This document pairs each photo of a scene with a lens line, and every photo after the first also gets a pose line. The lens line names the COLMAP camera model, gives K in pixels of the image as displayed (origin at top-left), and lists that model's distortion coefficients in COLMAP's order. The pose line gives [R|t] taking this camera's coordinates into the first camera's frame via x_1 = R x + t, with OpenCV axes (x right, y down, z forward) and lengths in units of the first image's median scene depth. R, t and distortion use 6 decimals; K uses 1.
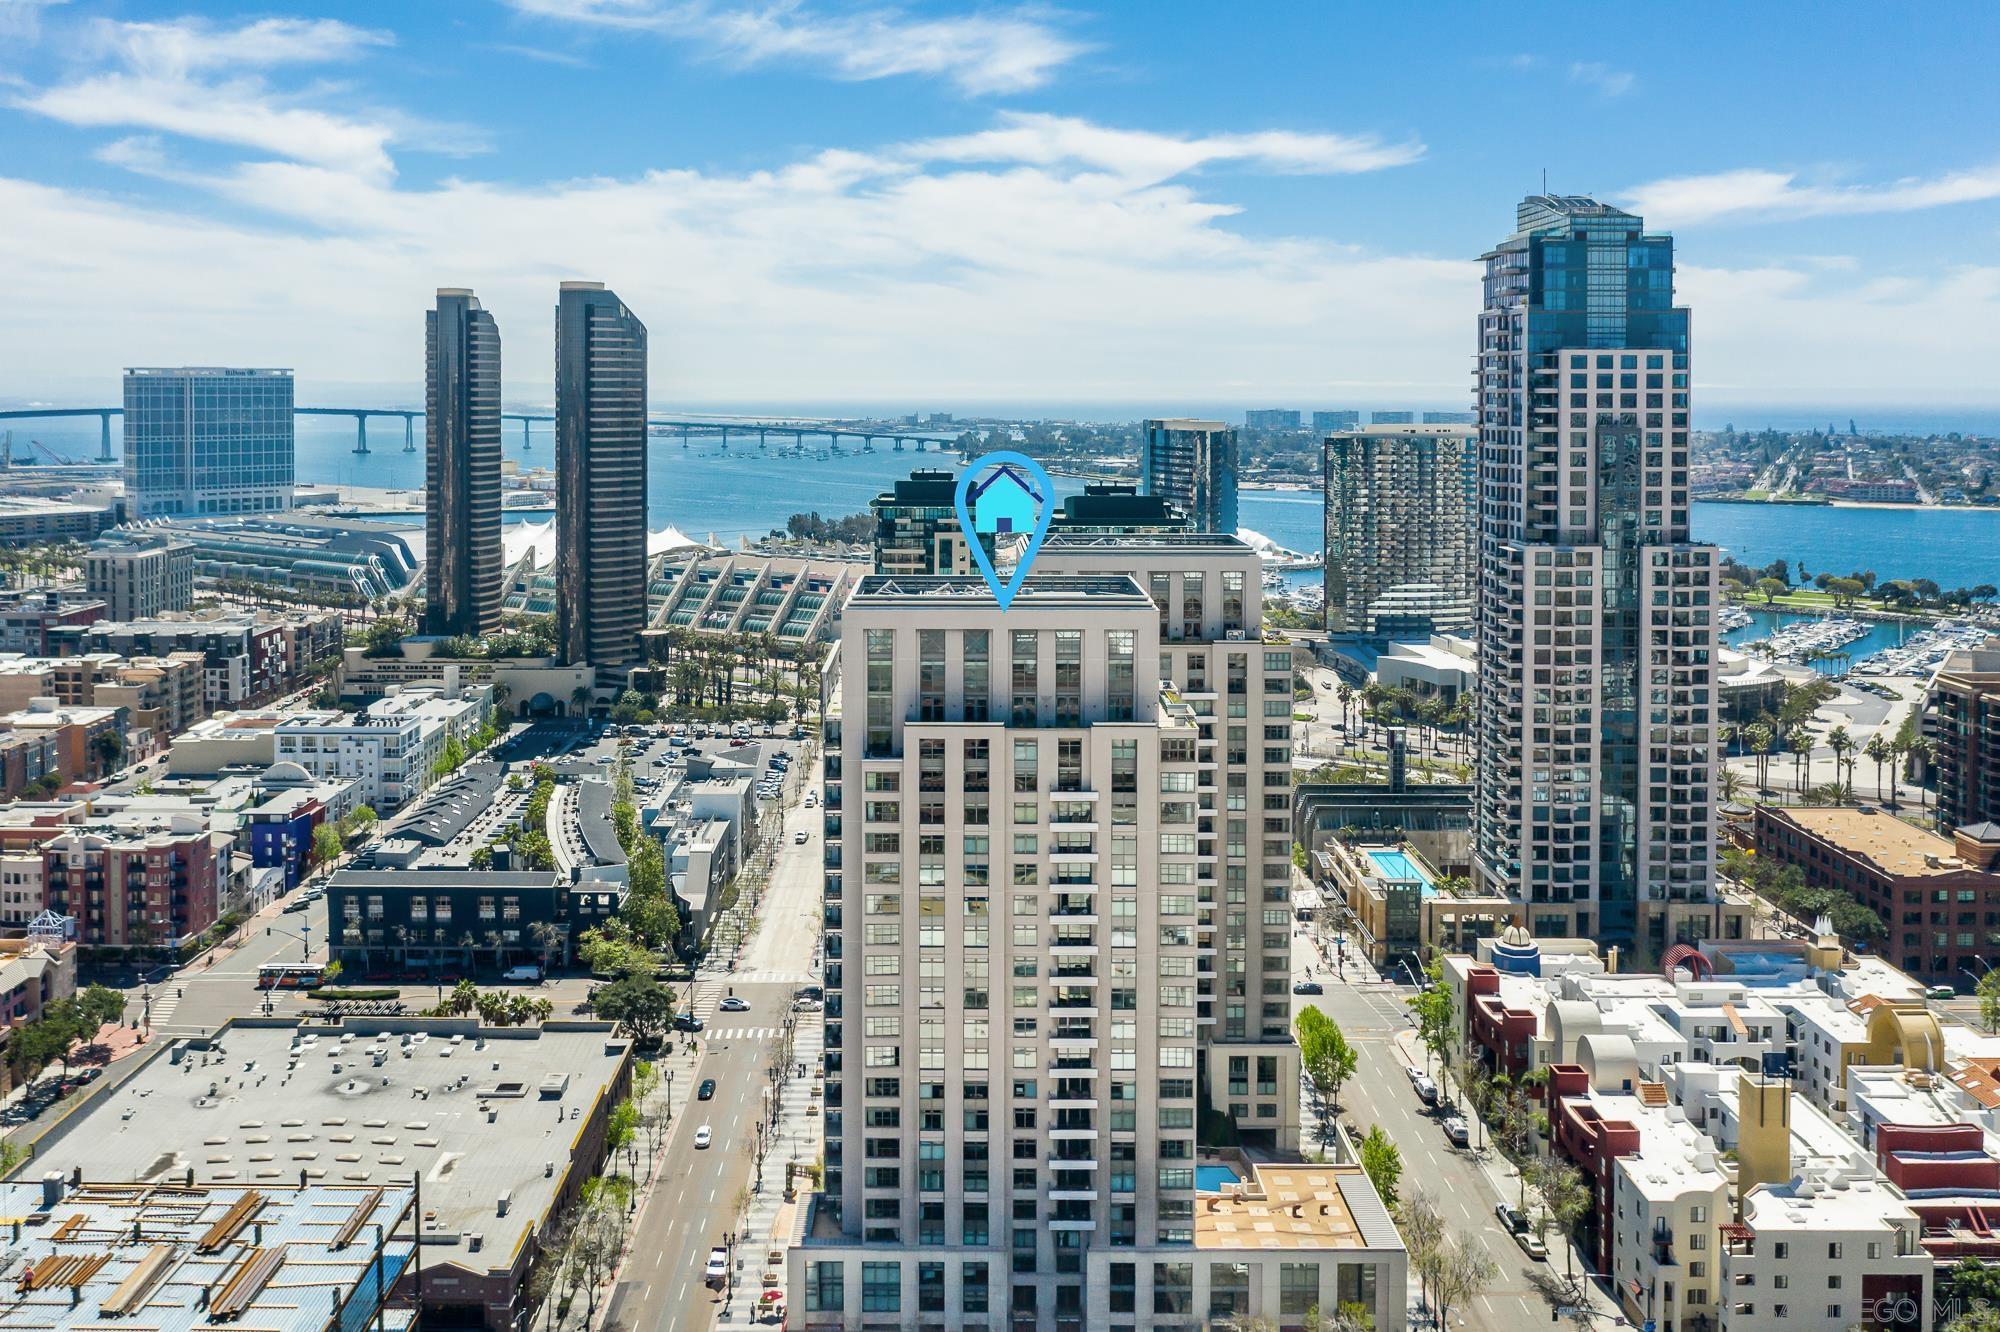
lens RADIAL K [[1691.0, 0, 1025.1], [0, 1691.0, 612.0], [0, 0, 1]] dist [-0.009173, -0.001034]
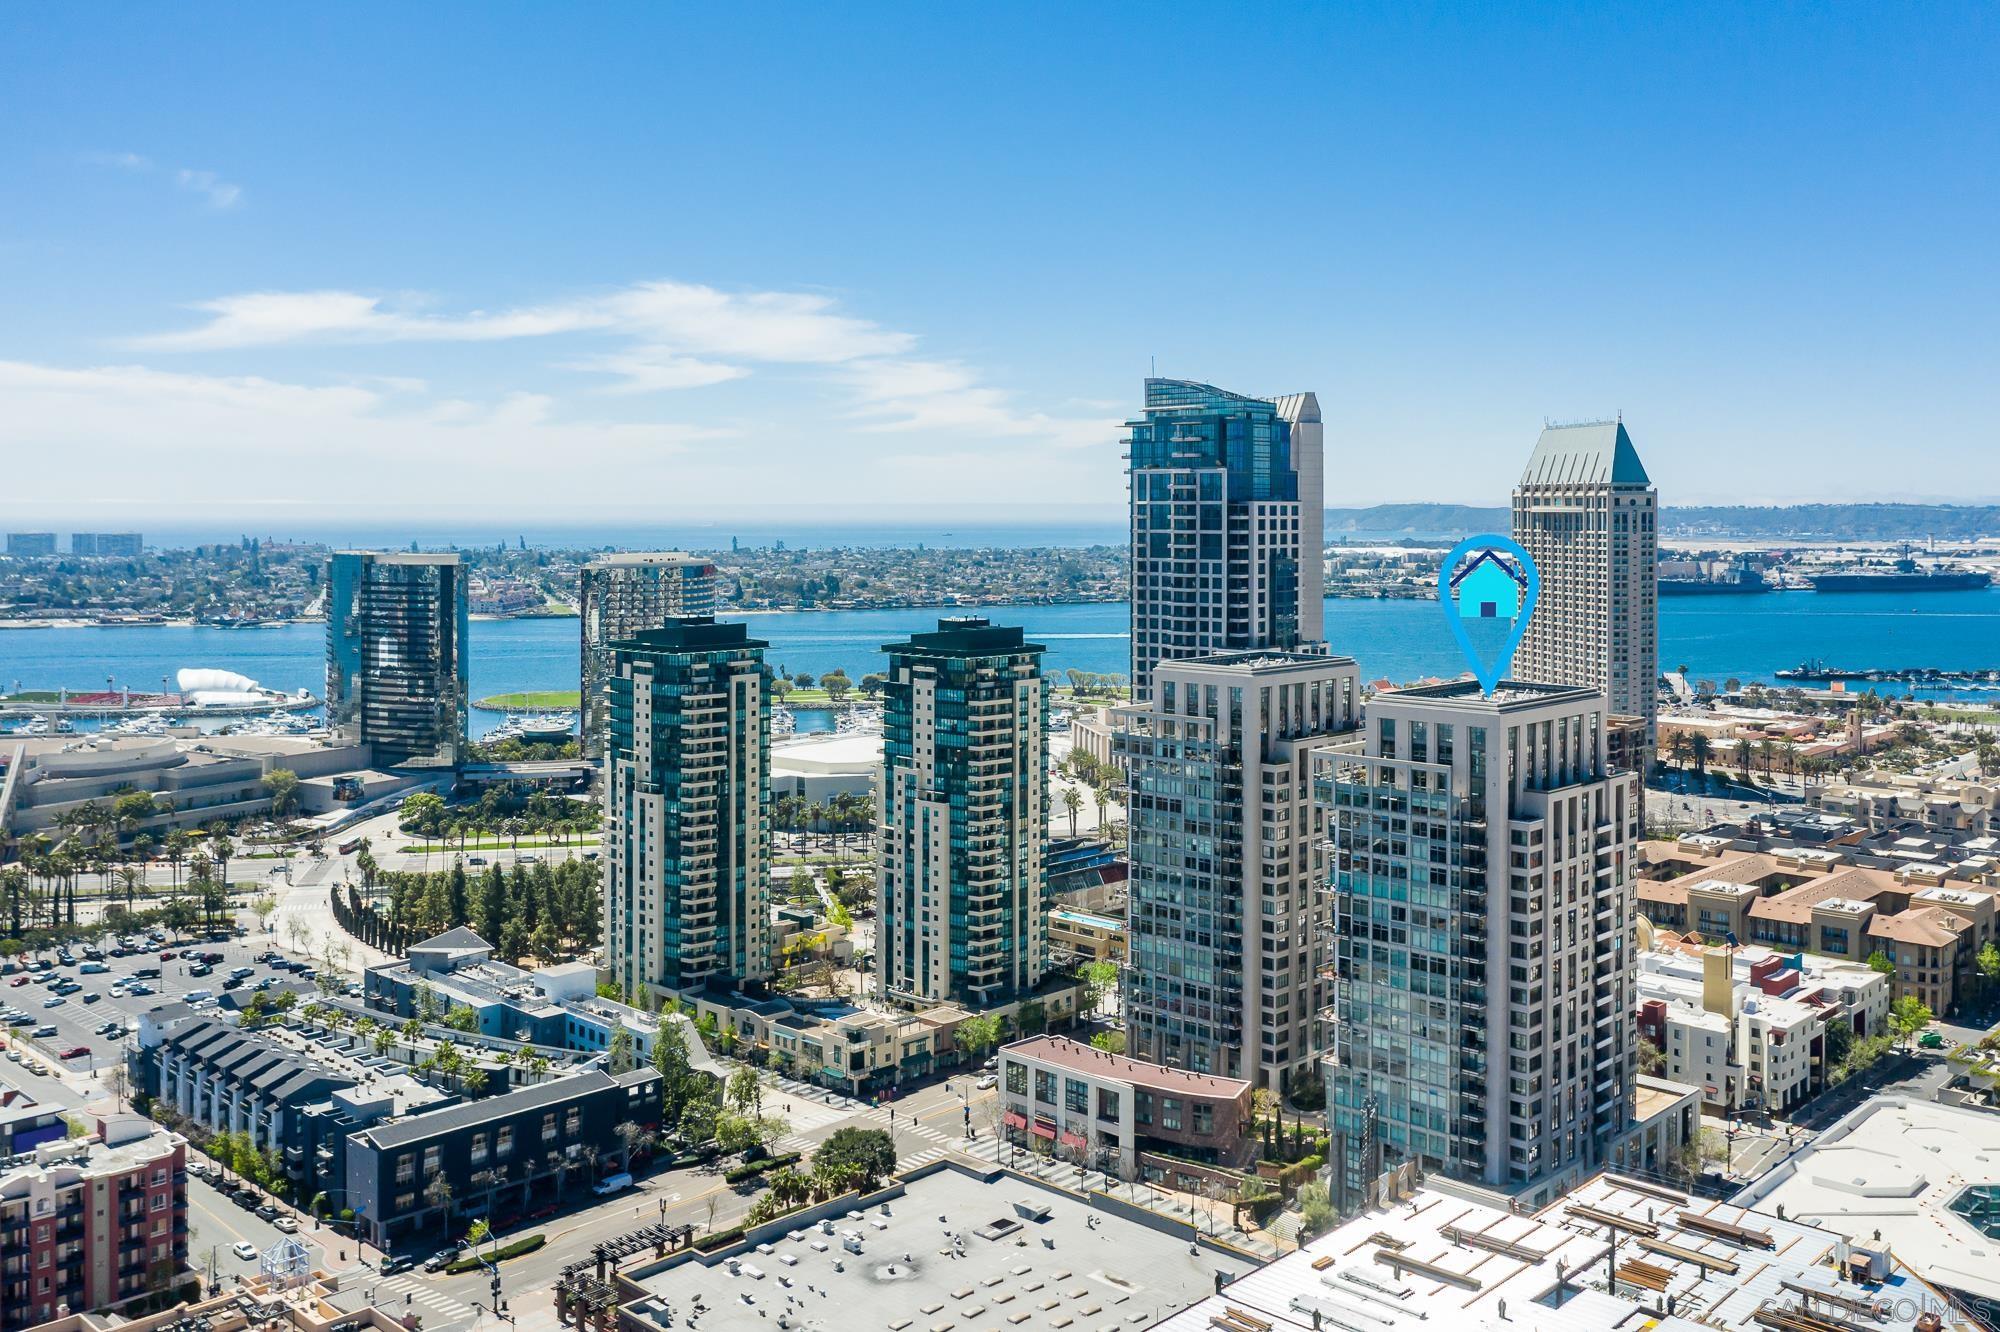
lens RADIAL K [[1691.0, 0, 1004.9], [0, 1691.0, 662.5], [0, 0, 1]] dist [-0.009173, -0.001034]
pose [[0.709927, -0.068353, 0.700950, -0.127989], [0.095075, 0.995470, 0.000780, -0.007868], [-0.697828, 0.066089, 0.713210, 0.030511]]
